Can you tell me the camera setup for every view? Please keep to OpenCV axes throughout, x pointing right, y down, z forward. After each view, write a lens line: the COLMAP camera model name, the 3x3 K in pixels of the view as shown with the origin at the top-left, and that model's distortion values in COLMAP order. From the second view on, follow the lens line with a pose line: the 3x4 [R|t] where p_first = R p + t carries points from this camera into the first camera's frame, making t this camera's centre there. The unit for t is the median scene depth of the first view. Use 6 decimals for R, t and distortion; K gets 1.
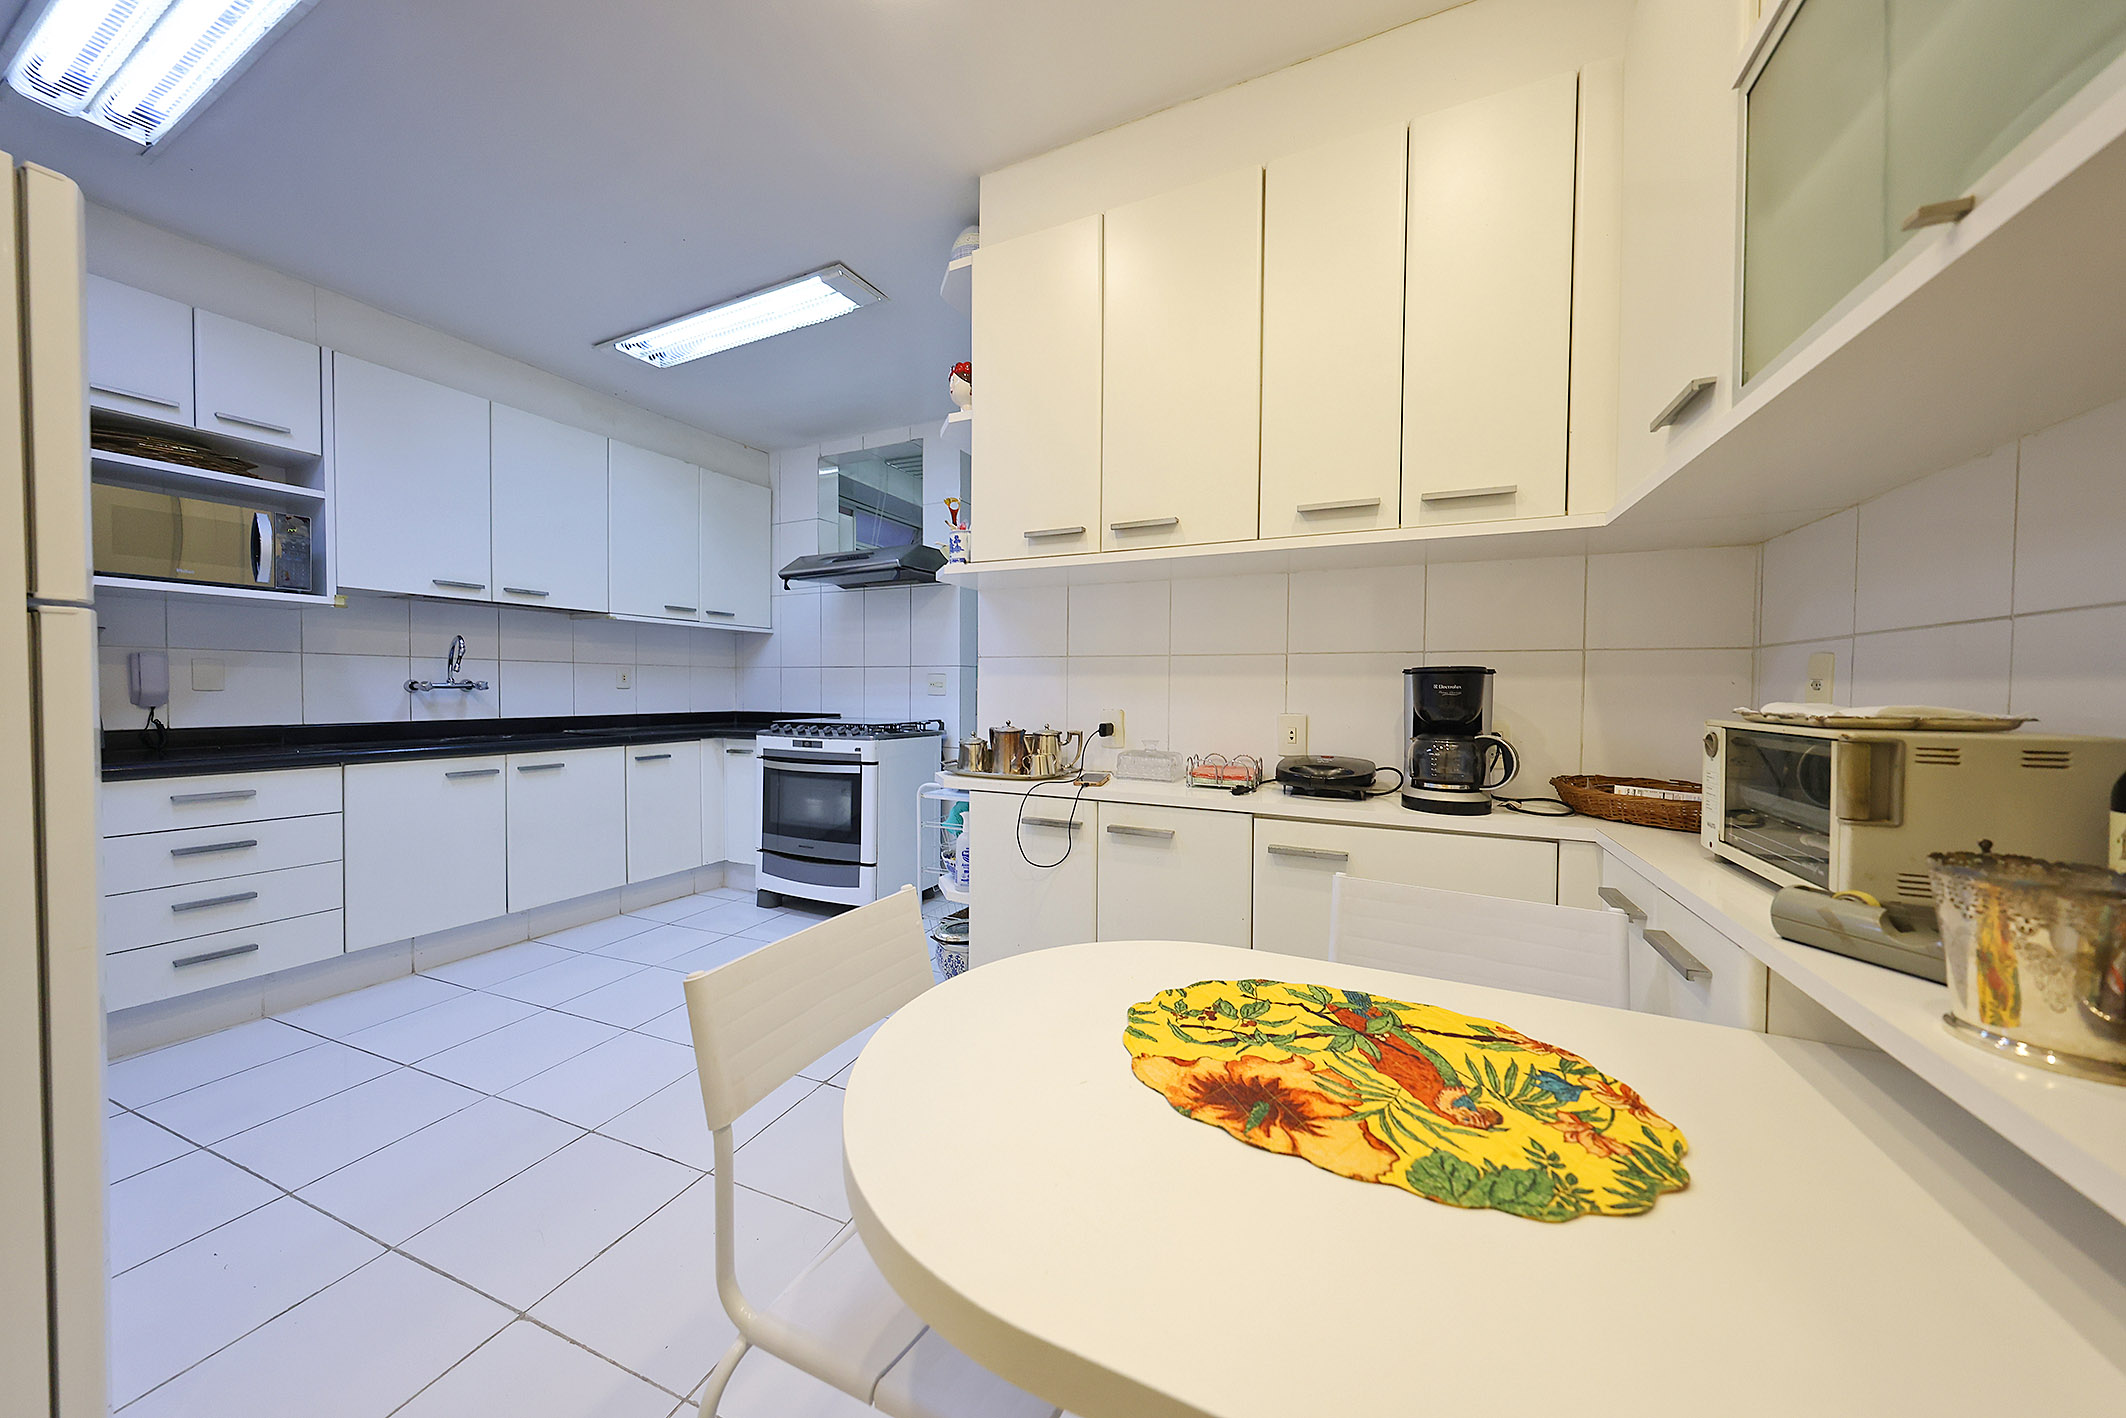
lens RADIAL K [[701.1, 0, 1060.9], [0, 701.1, 703.3], [0, 0, 1]] dist [0.002300, -0.000465]
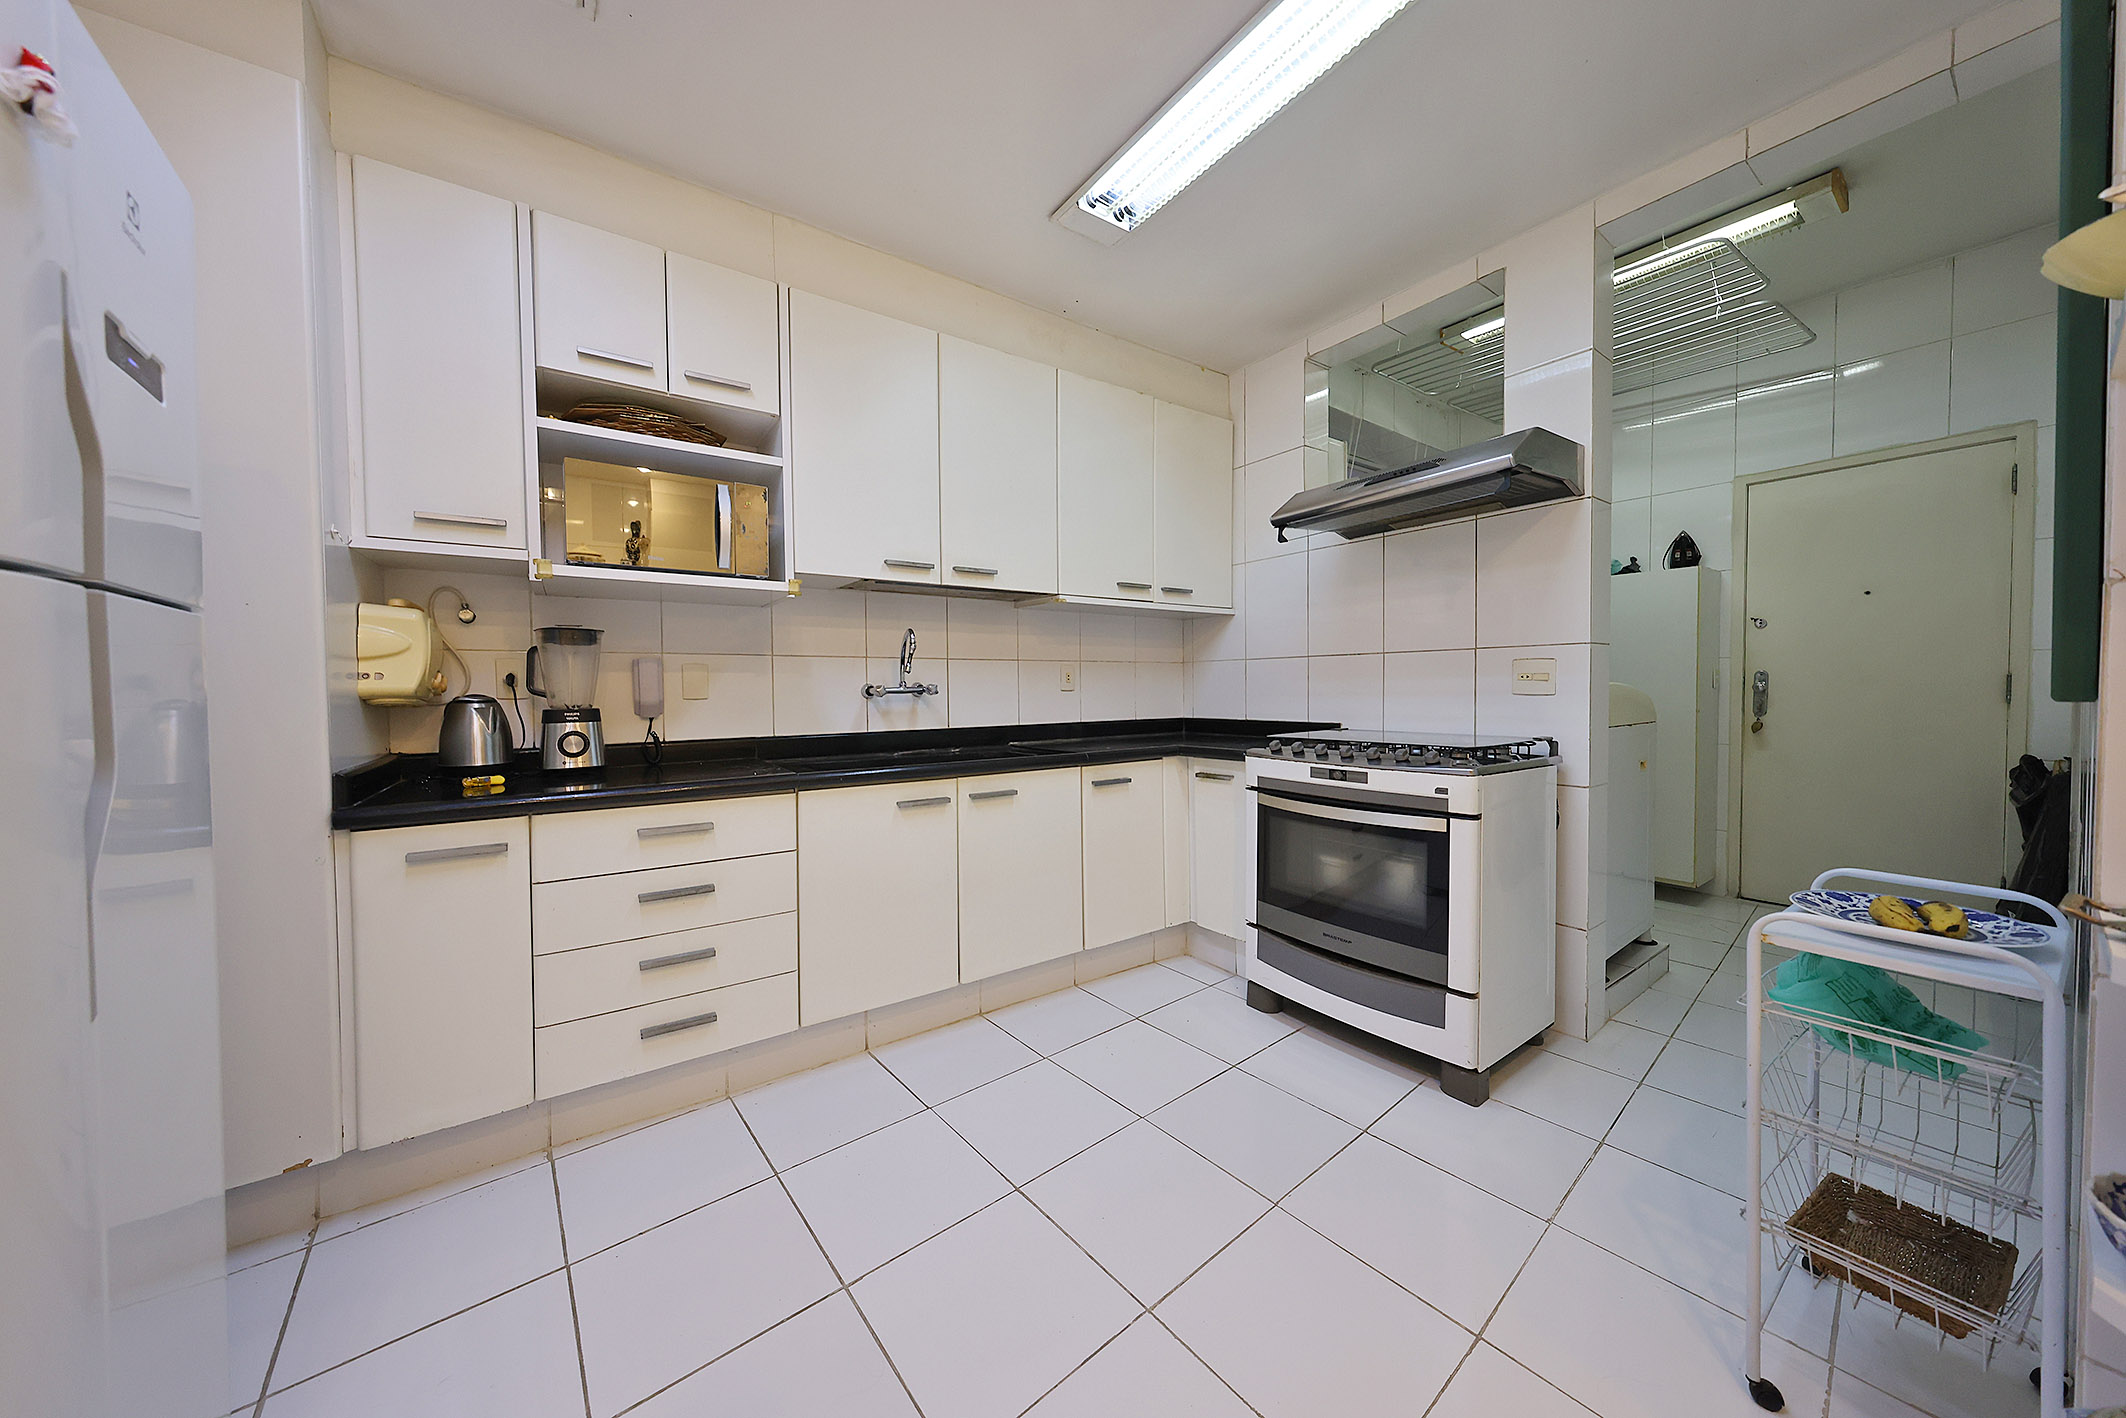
lens RADIAL K [[701.1, 0, 1060.1], [0, 701.1, 703.8], [0, 0, 1]] dist [0.002300, -0.000465]
pose [[0.875269, -0.003973, -0.483620, -0.309351], [0.005419, 0.999984, 0.001593, -0.009461], [0.483606, -0.004015, 0.875277, 0.369589]]
